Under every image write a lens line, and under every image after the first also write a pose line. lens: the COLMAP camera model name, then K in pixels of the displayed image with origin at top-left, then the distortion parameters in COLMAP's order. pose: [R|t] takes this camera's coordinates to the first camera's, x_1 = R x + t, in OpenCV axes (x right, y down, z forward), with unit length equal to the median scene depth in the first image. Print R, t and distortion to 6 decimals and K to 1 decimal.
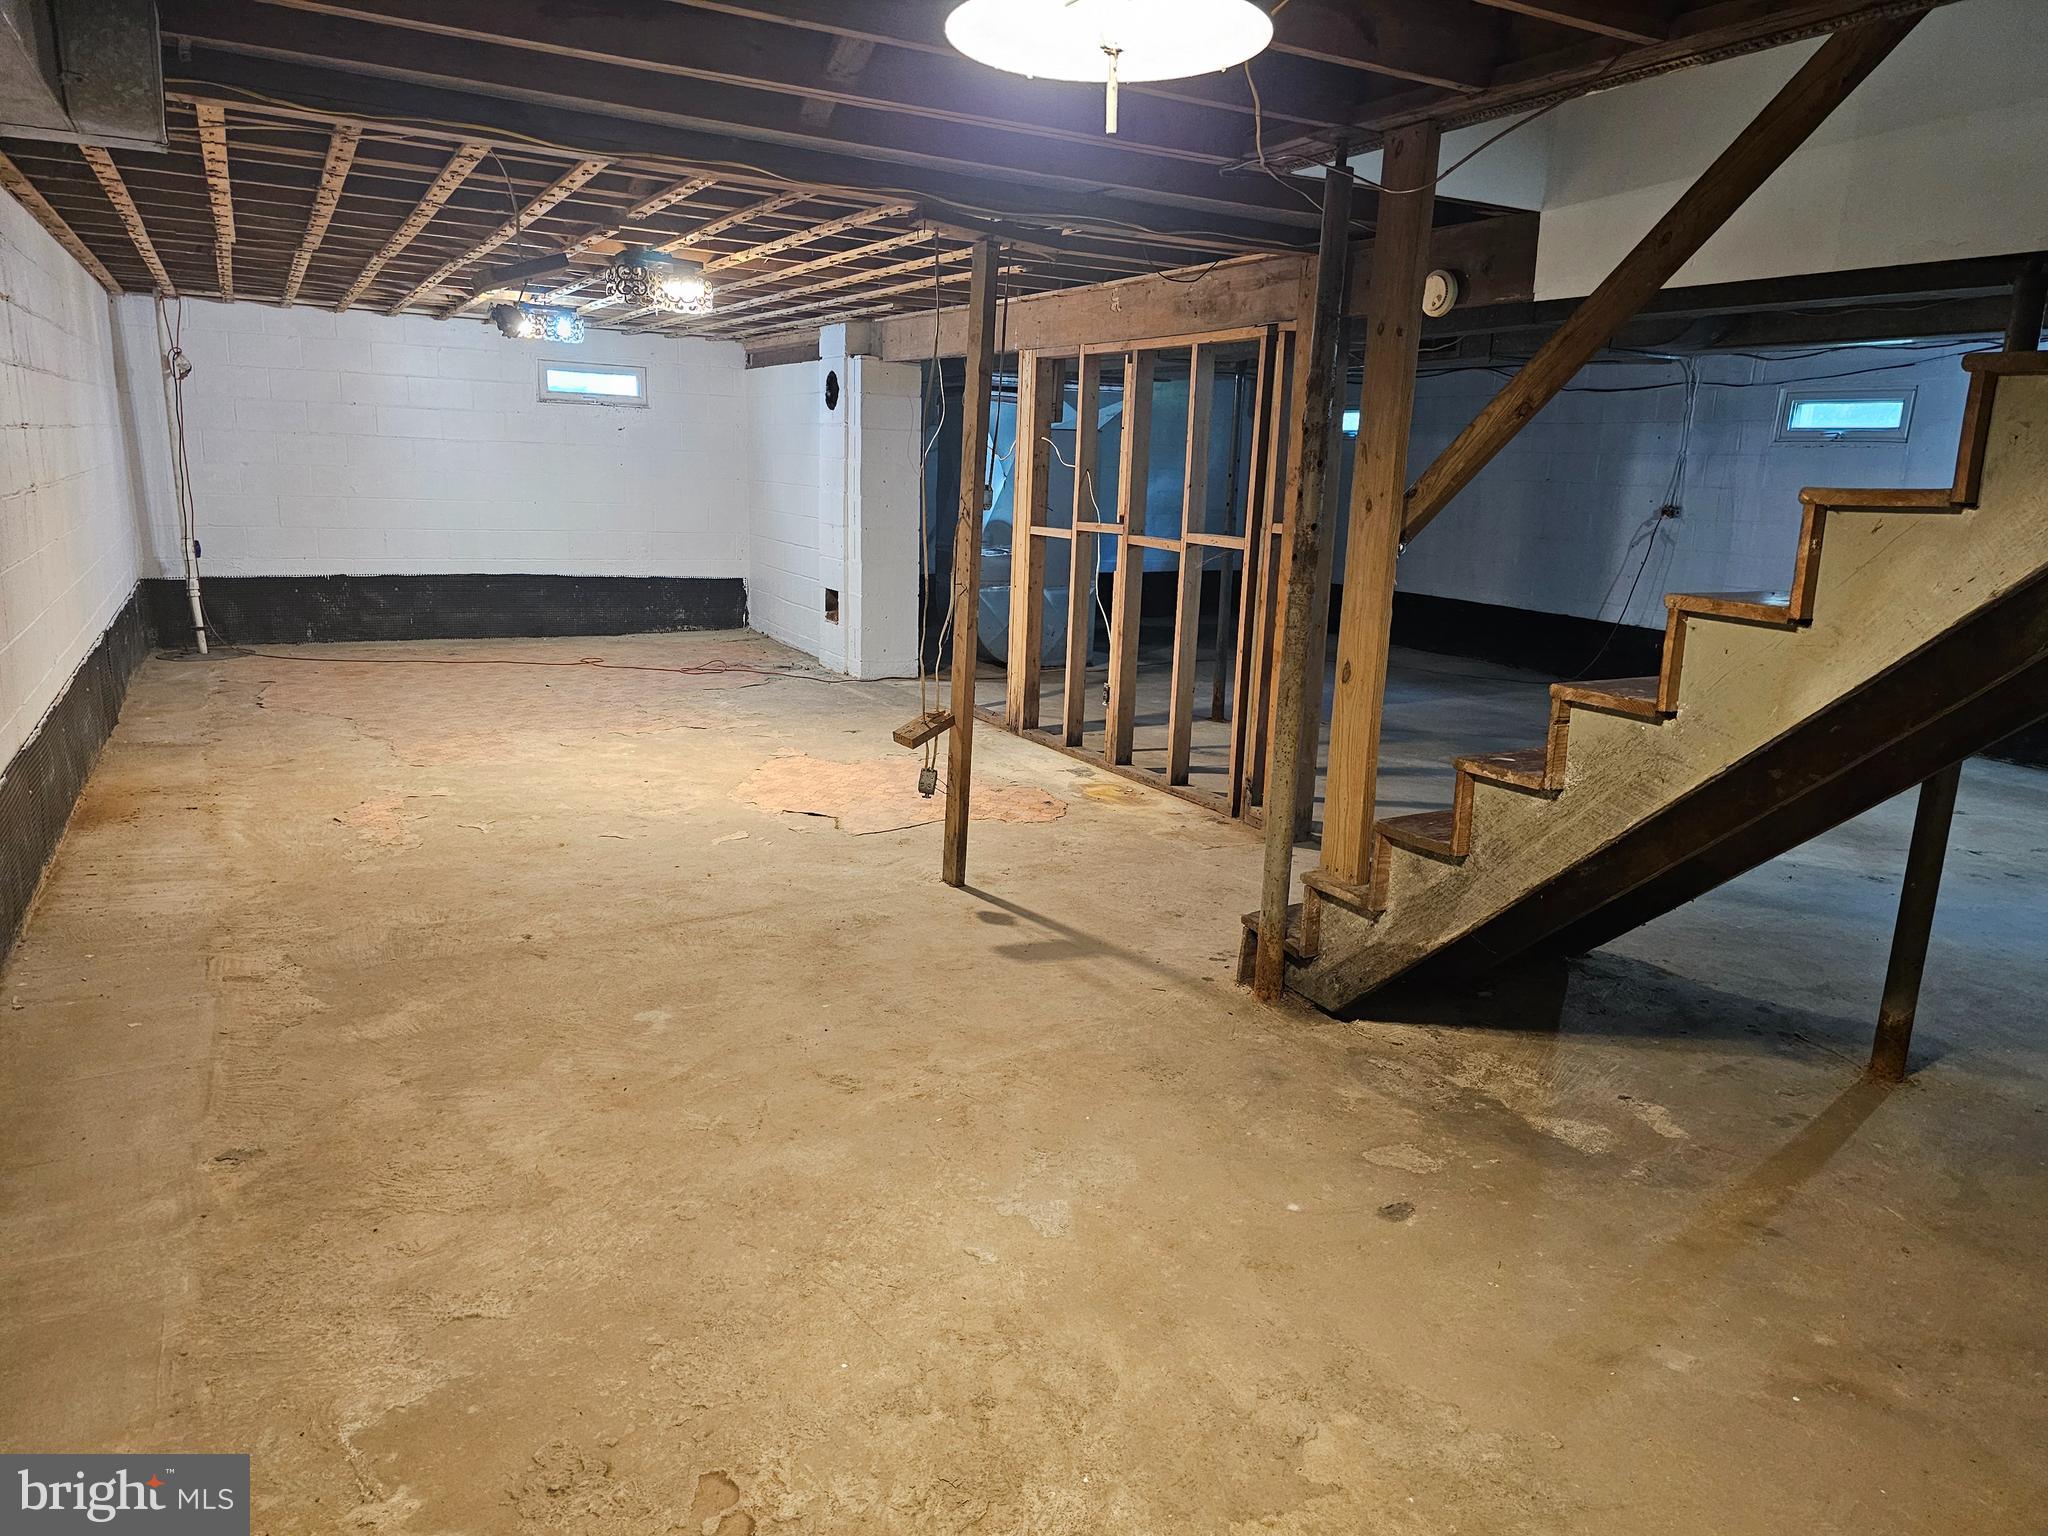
lens RADIAL K [[1380.0, 0, 1024.9], [0, 1380.0, 766.1], [0, 0, 1]] dist [0.018411, -0.019297]
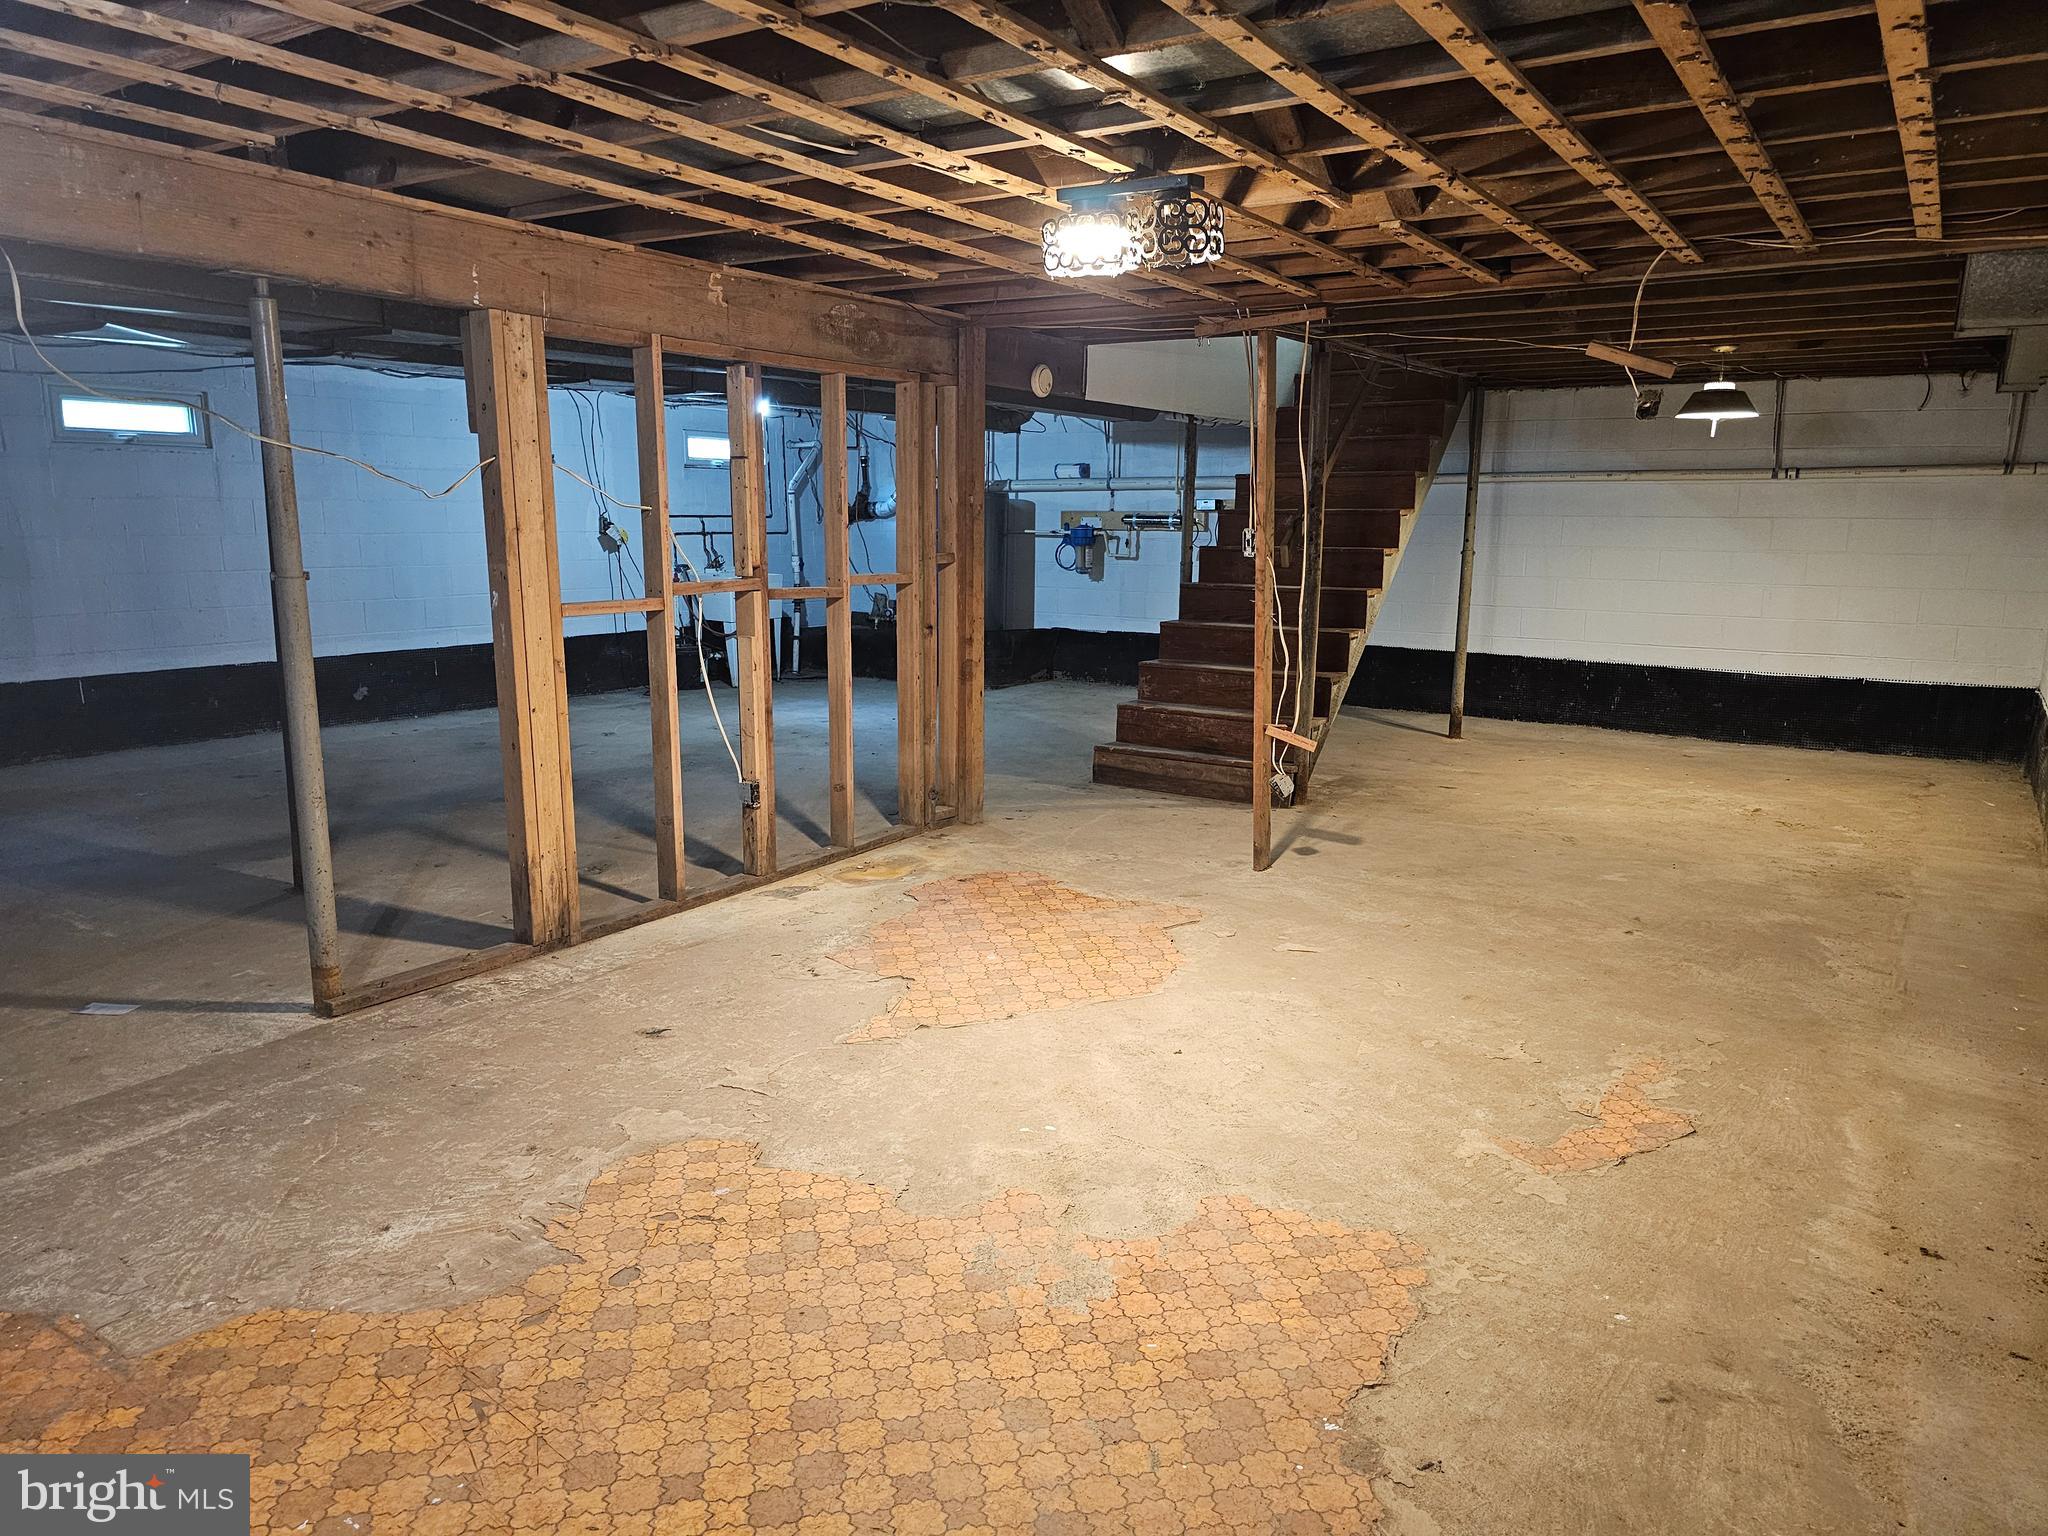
lens RADIAL K [[1380.0, 0, 1025.8], [0, 1380.0, 770.1], [0, 0, 1]] dist [0.018411, -0.019297]
pose [[-0.468717, -0.207021, 0.858747, -1.078155], [0.163393, 0.935056, 0.314599, -0.449959], [-0.868105, 0.287771, -0.404451, 1.842435]]
